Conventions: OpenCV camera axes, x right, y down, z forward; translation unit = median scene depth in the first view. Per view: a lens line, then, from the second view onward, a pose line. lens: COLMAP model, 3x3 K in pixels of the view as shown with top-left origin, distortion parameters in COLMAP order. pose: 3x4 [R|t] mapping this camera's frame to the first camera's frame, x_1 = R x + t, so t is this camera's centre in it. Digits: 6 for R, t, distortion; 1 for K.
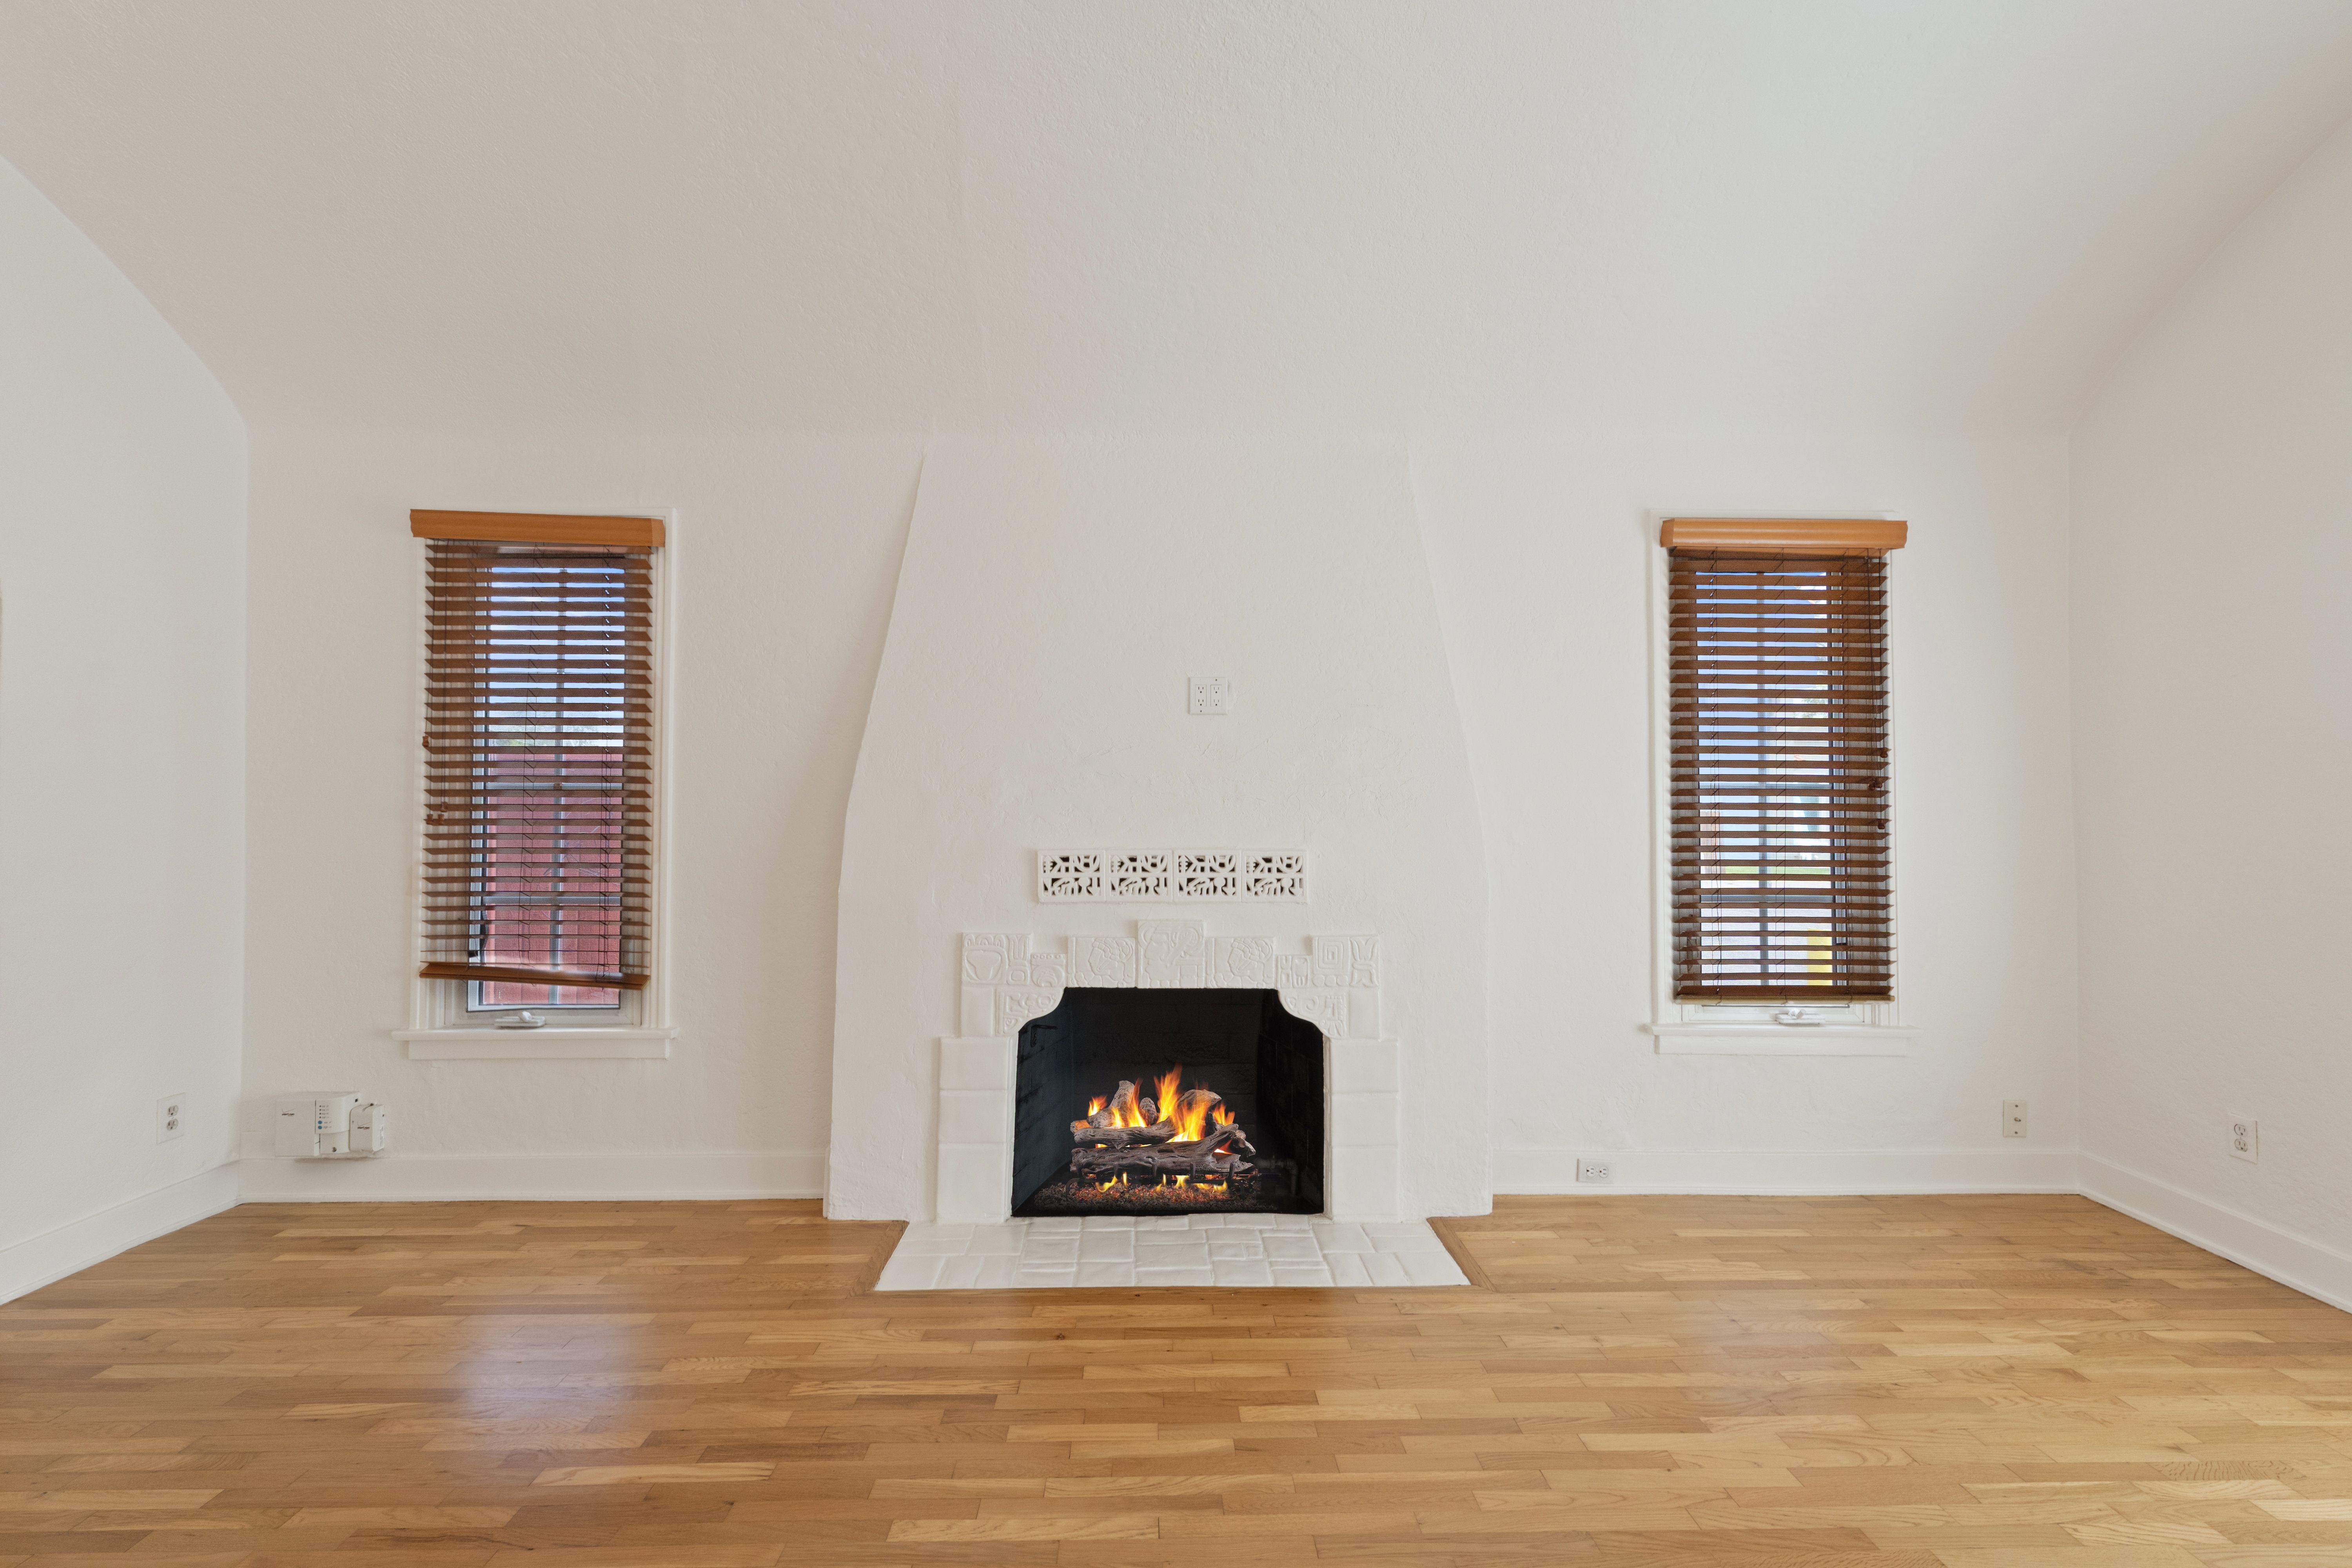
lens RADIAL K [[1037.6, 0, 1176.0], [0, 1037.6, 784.0], [0, 0, 1]] dist [-0.001293, 0.000092]
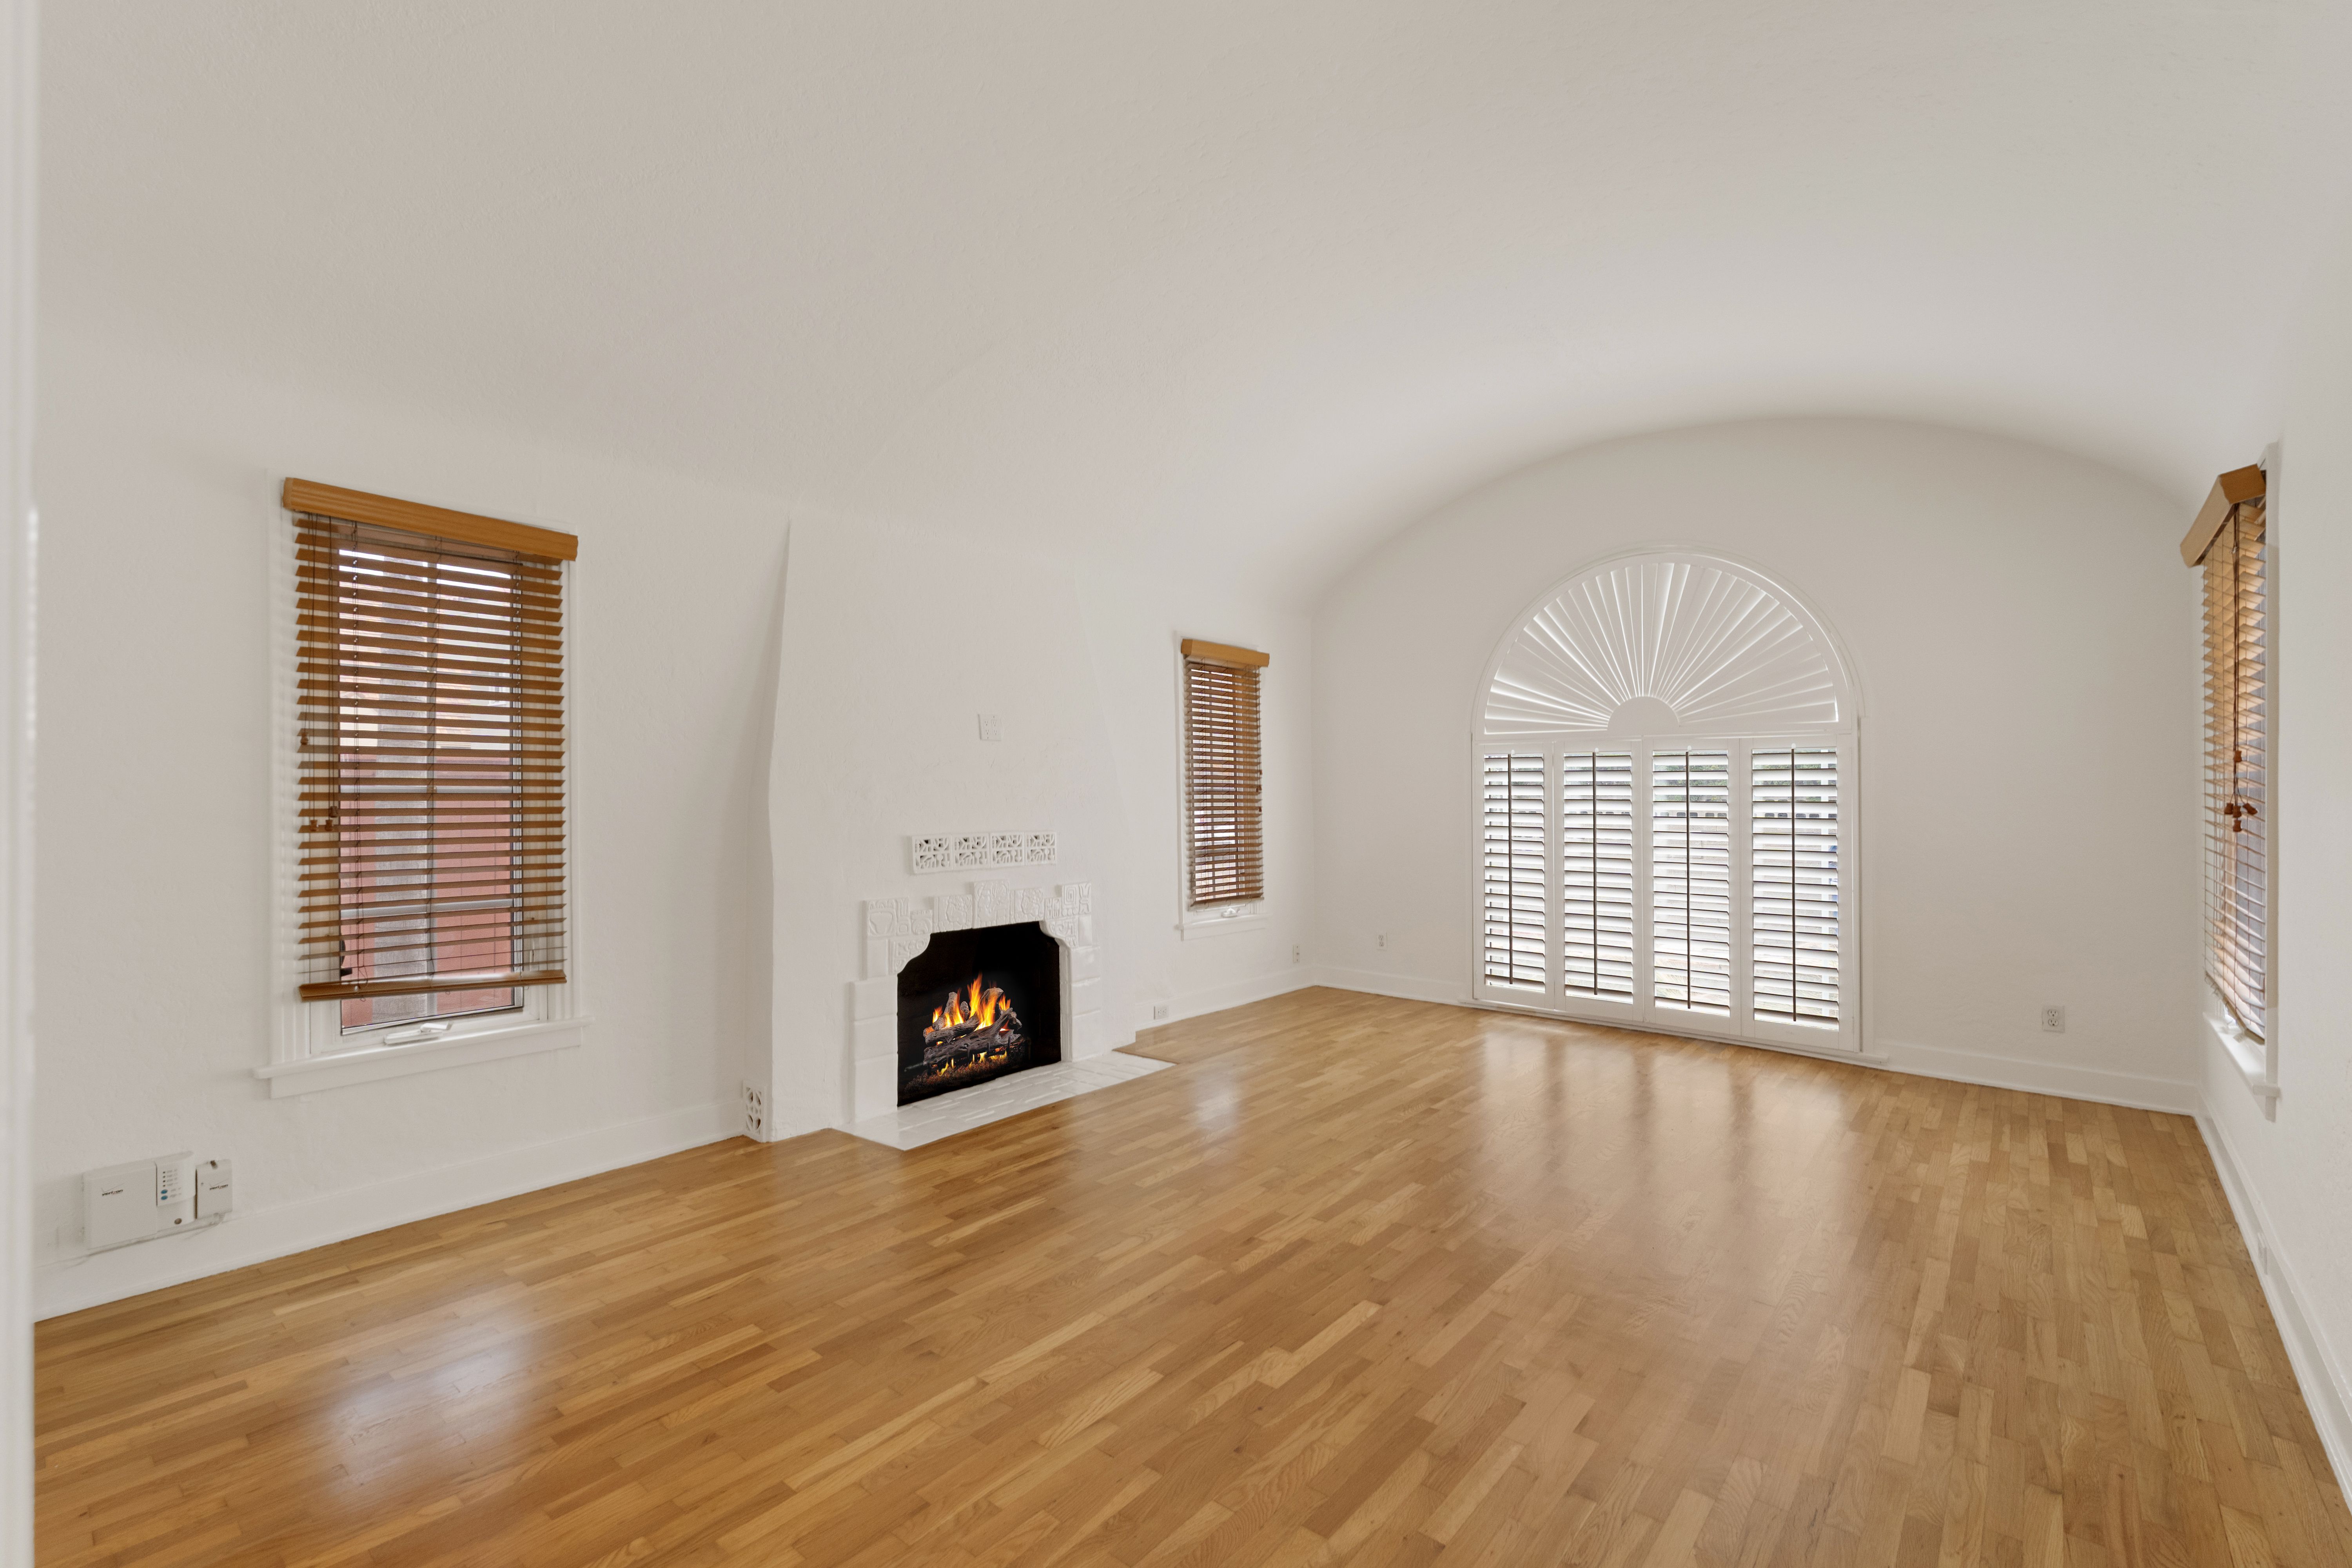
lens RADIAL K [[1037.6, 0, 1176.0], [0, 1037.6, 784.0], [0, 0, 1]] dist [-0.001293, 0.000092]
pose [[0.657404, 0.003646, 0.753529, -0.944098], [-0.005884, 0.999983, 0.000296, -0.007892], [-0.753515, -0.004628, 0.657414, -0.166757]]
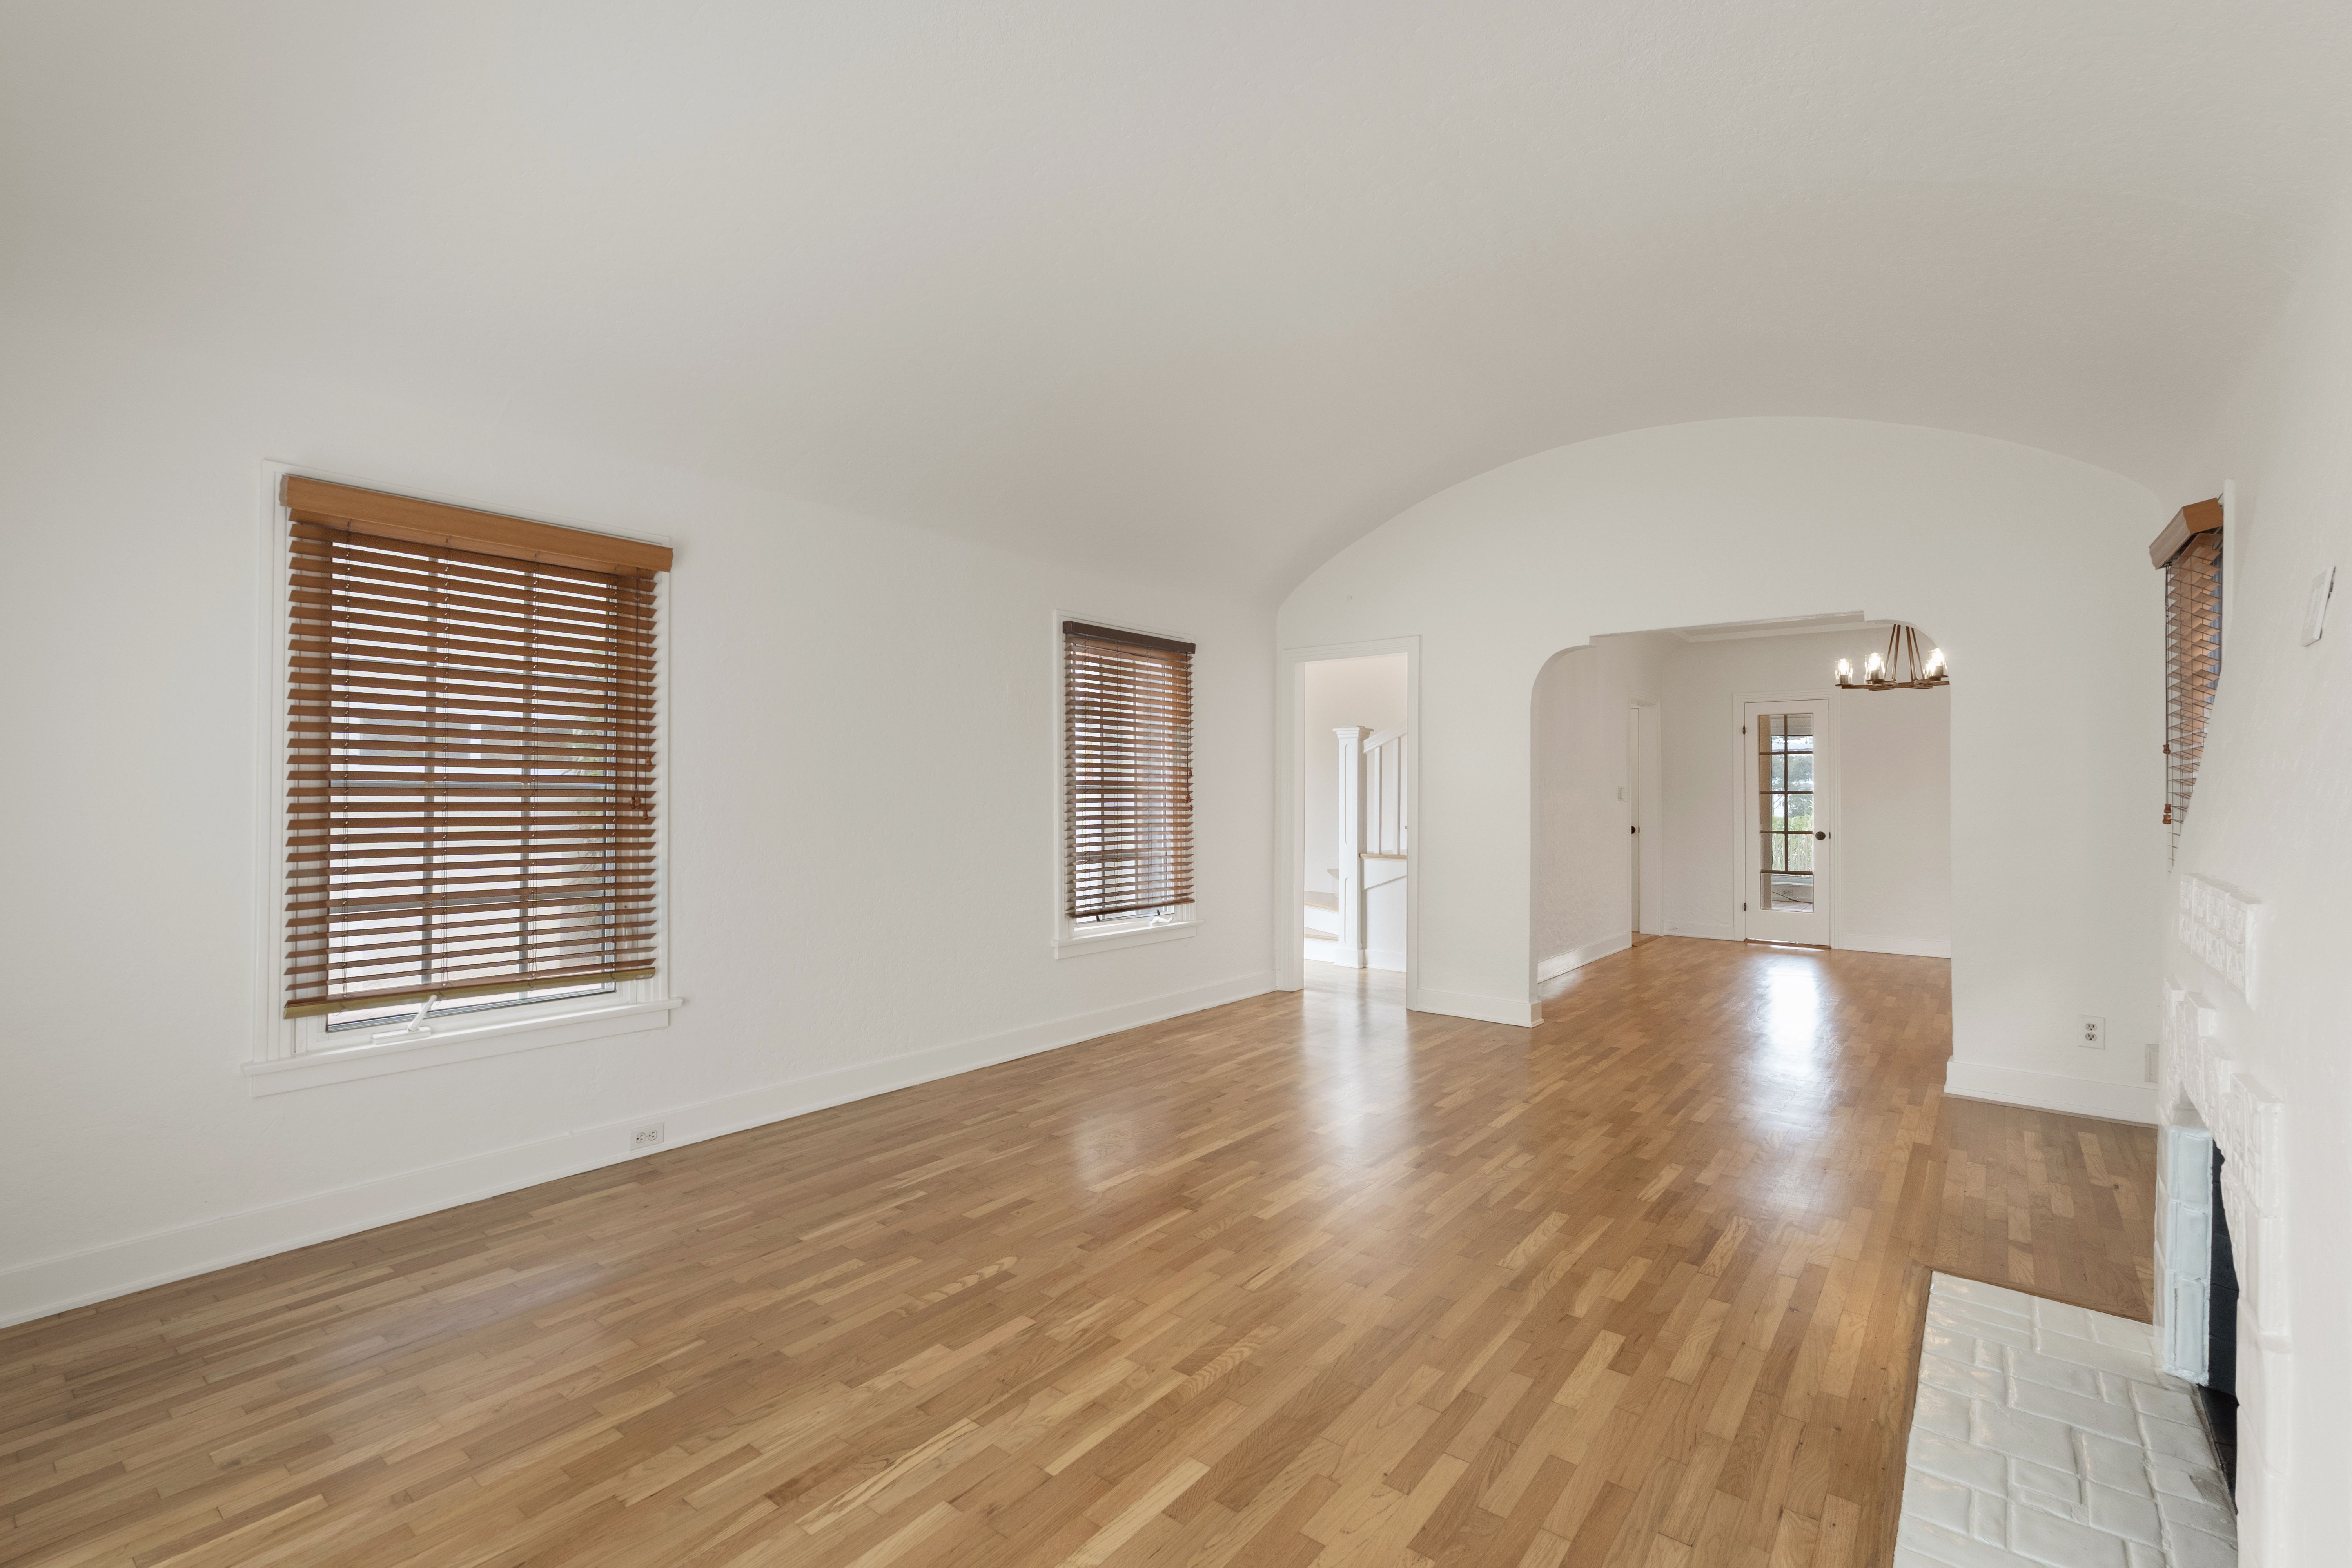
lens RADIAL K [[1037.6, 0, 1176.0], [0, 1037.6, 784.0], [0, 0, 1]] dist [-0.001293, 0.000092]
pose [[-0.642879, -0.013820, -0.765843, 0.855519], [0.002669, 0.999791, -0.020283, 0.014538], [0.765963, -0.015084, -0.642708, 0.932542]]
